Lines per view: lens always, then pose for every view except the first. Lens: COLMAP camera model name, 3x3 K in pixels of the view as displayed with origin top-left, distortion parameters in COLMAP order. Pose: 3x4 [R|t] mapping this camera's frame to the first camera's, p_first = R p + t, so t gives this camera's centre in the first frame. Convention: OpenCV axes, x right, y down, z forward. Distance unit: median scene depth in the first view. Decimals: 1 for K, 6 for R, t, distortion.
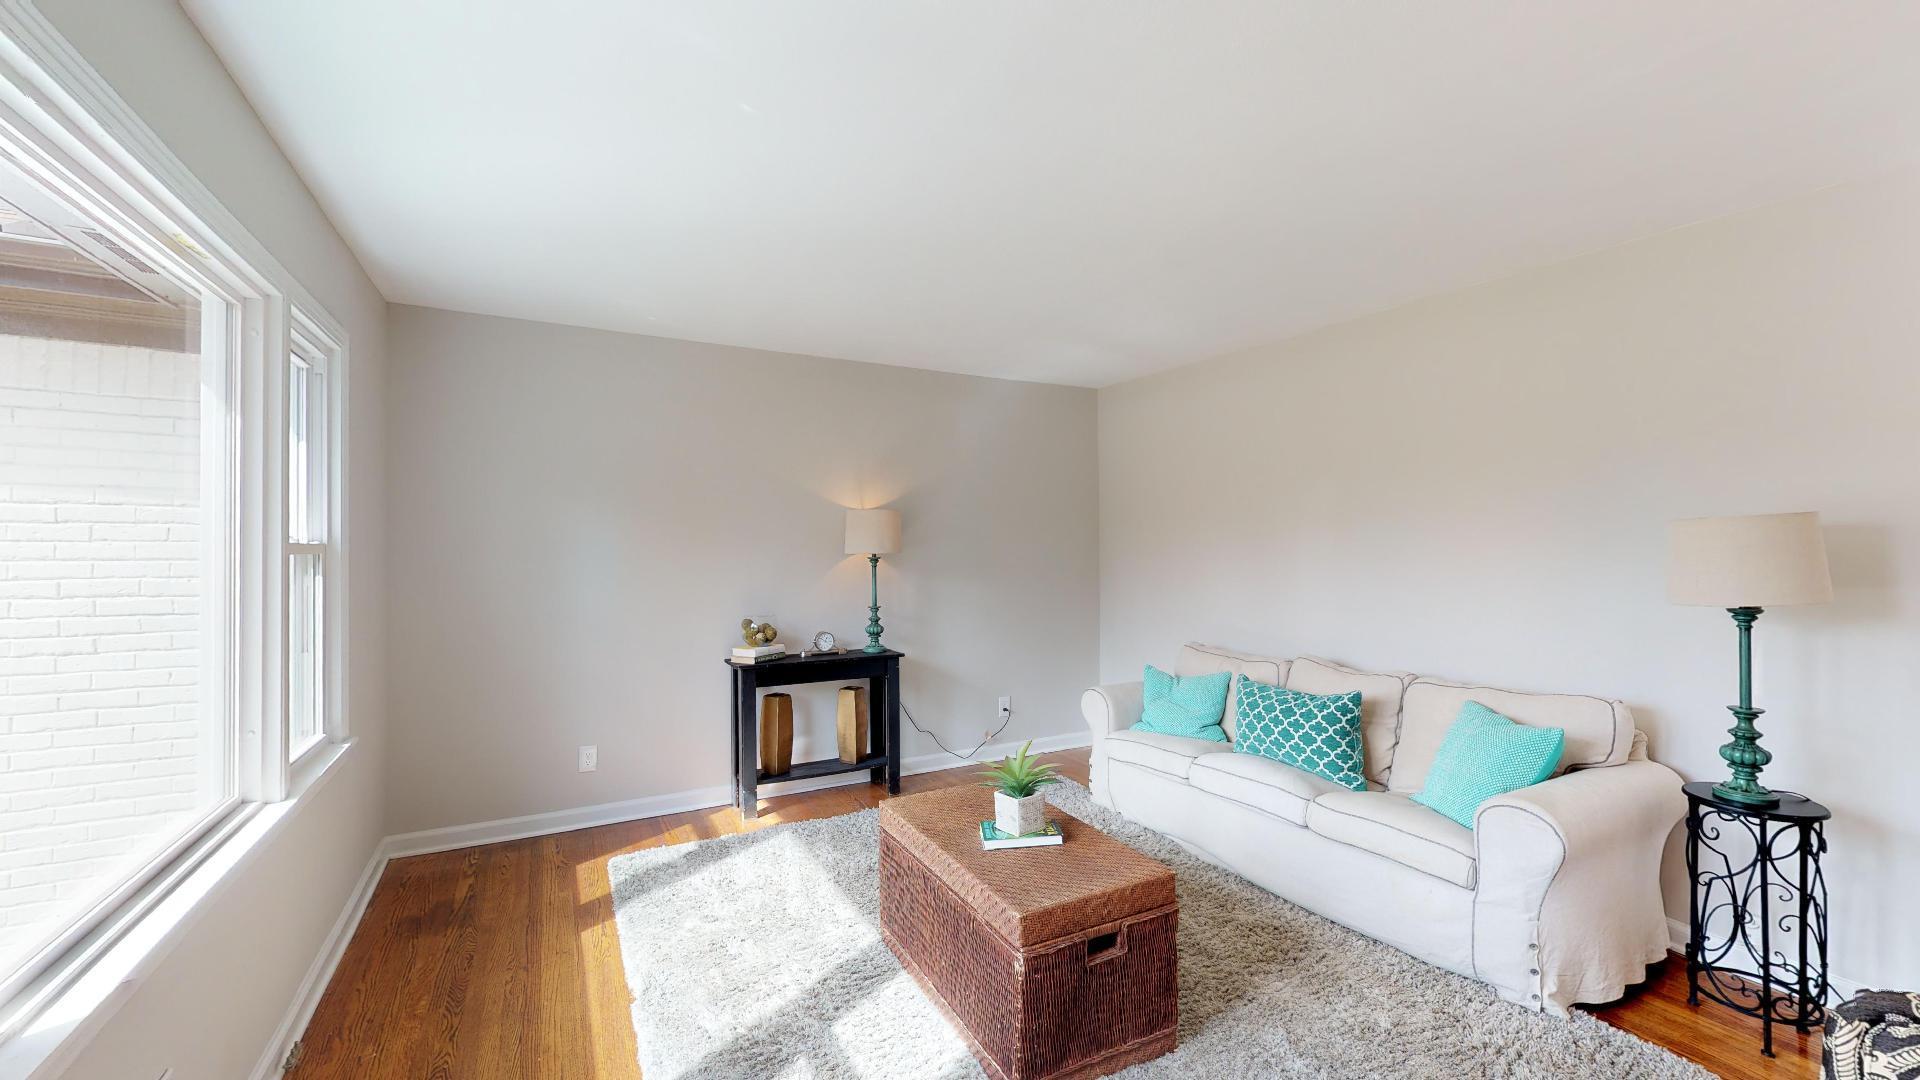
lens RADIAL K [[750.3, 0, 961.6], [0, 750.3, 543.3], [0, 0, 1]] dist [0.002163, -0.000066]
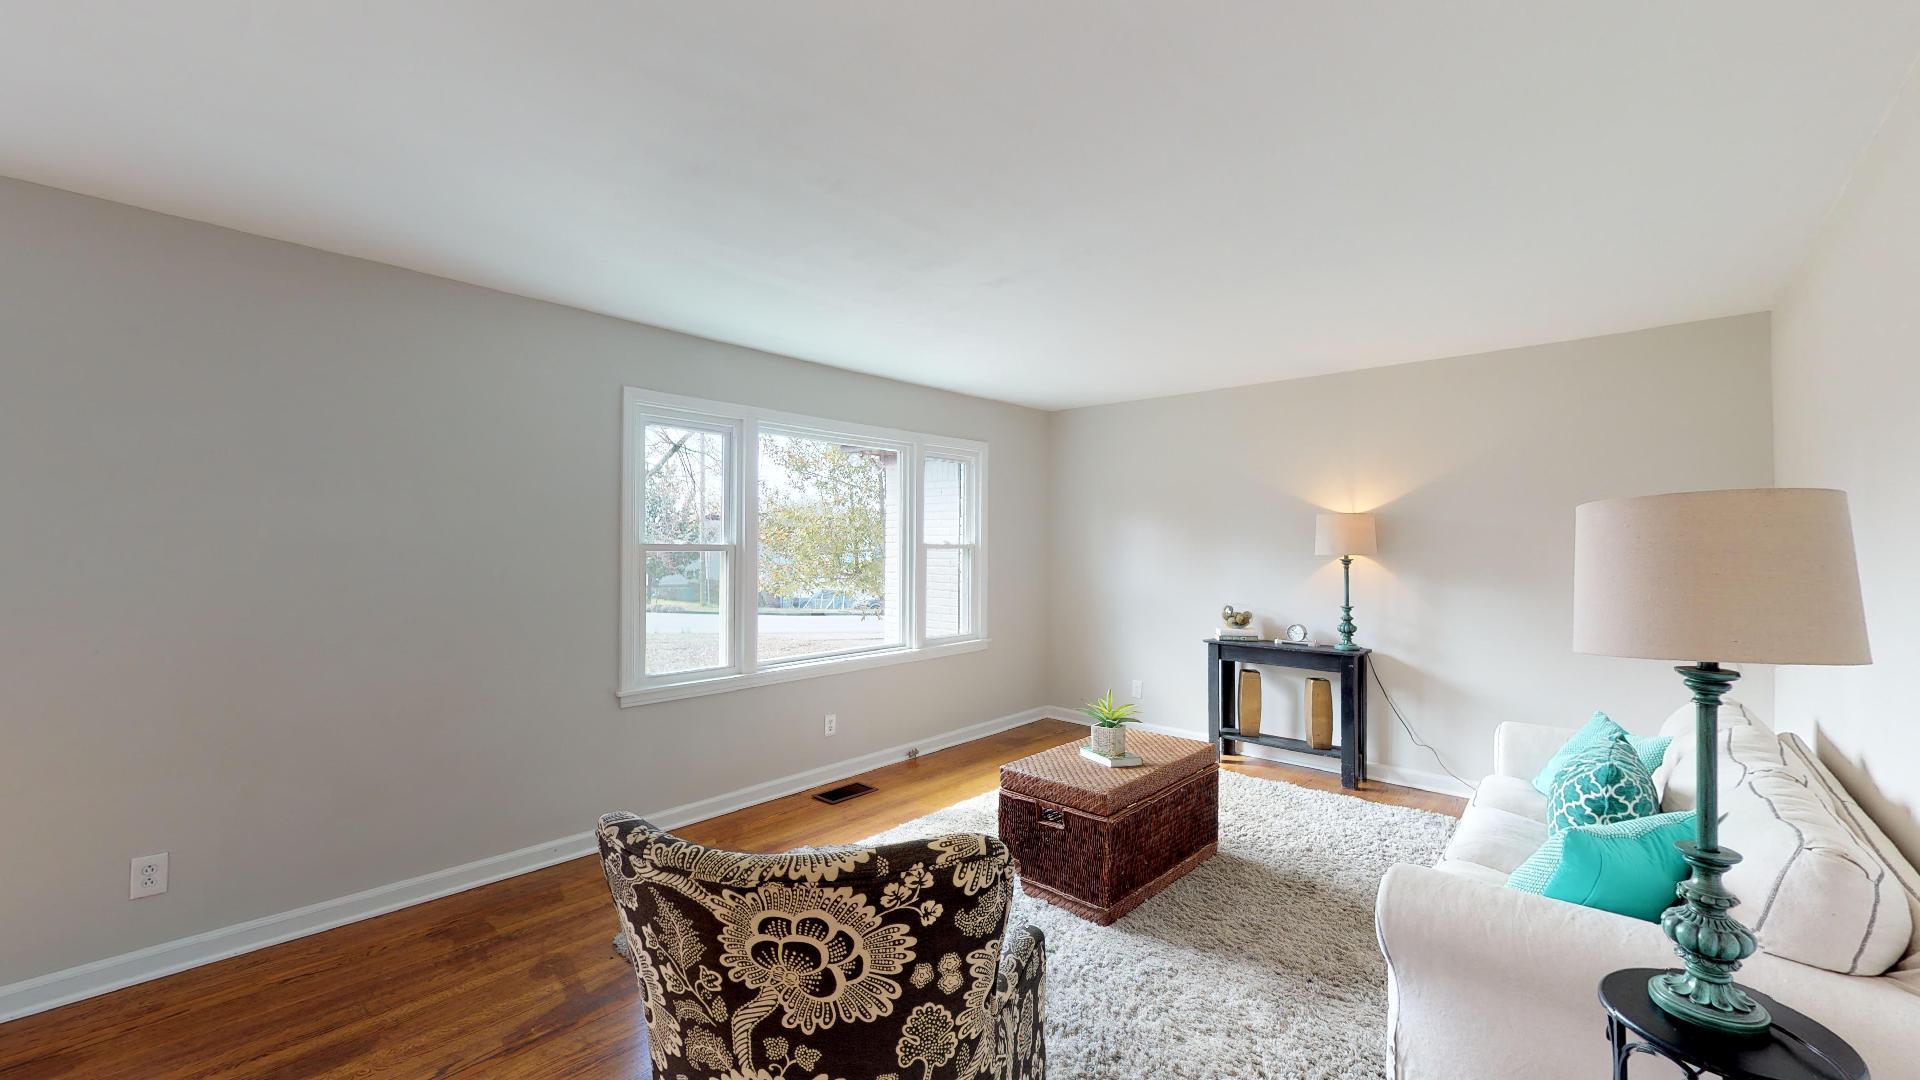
lens RADIAL K [[750.3, 0, 956.6], [0, 750.3, 534.5], [0, 0, 1]] dist [0.002163, -0.000066]
pose [[0.338492, -0.008939, -0.940927, 0.700338], [-0.000532, 0.999953, -0.009691, -0.004613], [0.940969, 0.003781, 0.338471, 0.144239]]
